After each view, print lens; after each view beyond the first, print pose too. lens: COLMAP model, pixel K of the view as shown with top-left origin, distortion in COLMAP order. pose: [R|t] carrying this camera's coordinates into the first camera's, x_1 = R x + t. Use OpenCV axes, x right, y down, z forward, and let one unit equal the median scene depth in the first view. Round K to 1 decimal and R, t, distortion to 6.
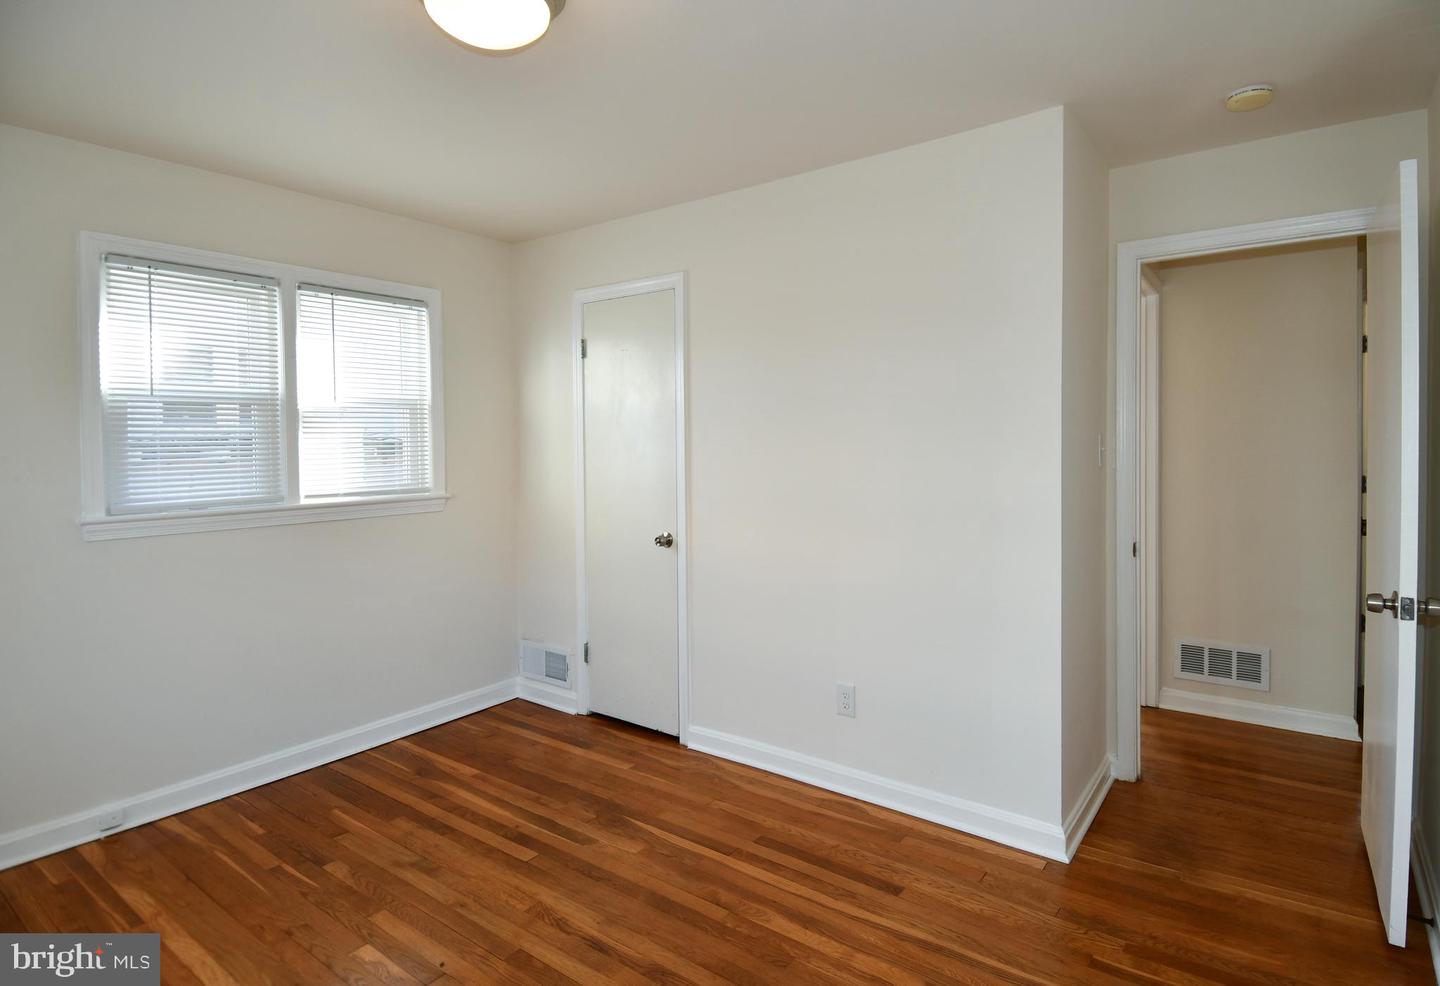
lens RADIAL K [[757.6, 0, 749.3], [0, 757.6, 467.3], [0, 0, 1]] dist [0.000937, -0.019418]
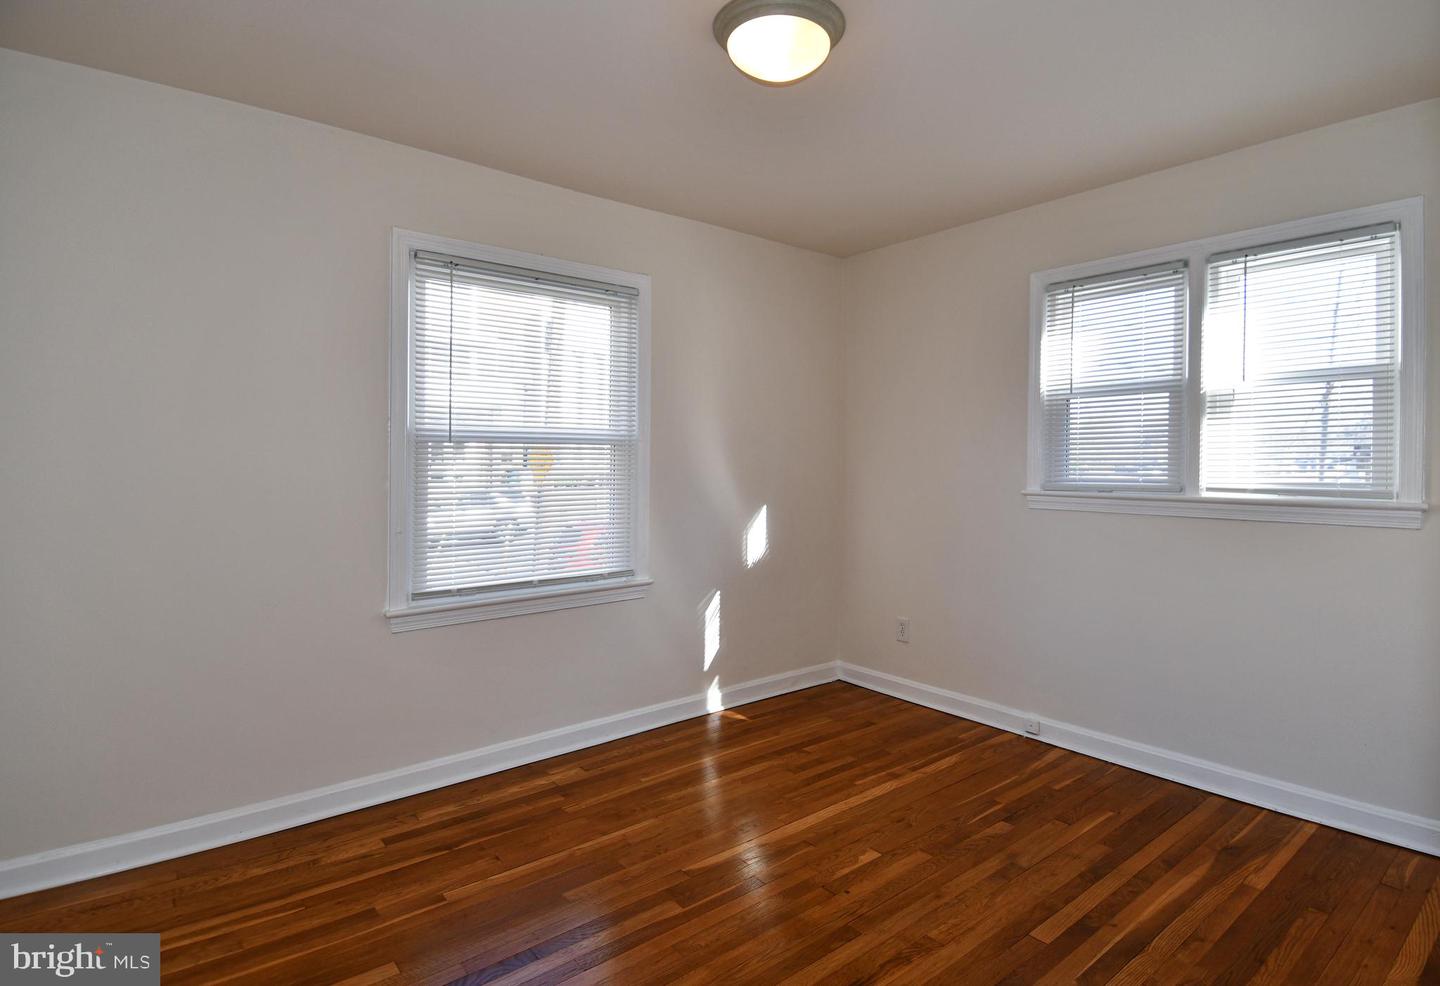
lens RADIAL K [[757.6, 0, 749.3], [0, 757.6, 467.3], [0, 0, 1]] dist [0.000937, -0.019418]
pose [[-0.256834, 0.014646, -0.966345, 0.500661], [-0.033741, 0.999140, 0.024111, 0.010552], [0.965866, 0.038798, -0.256119, 0.809269]]
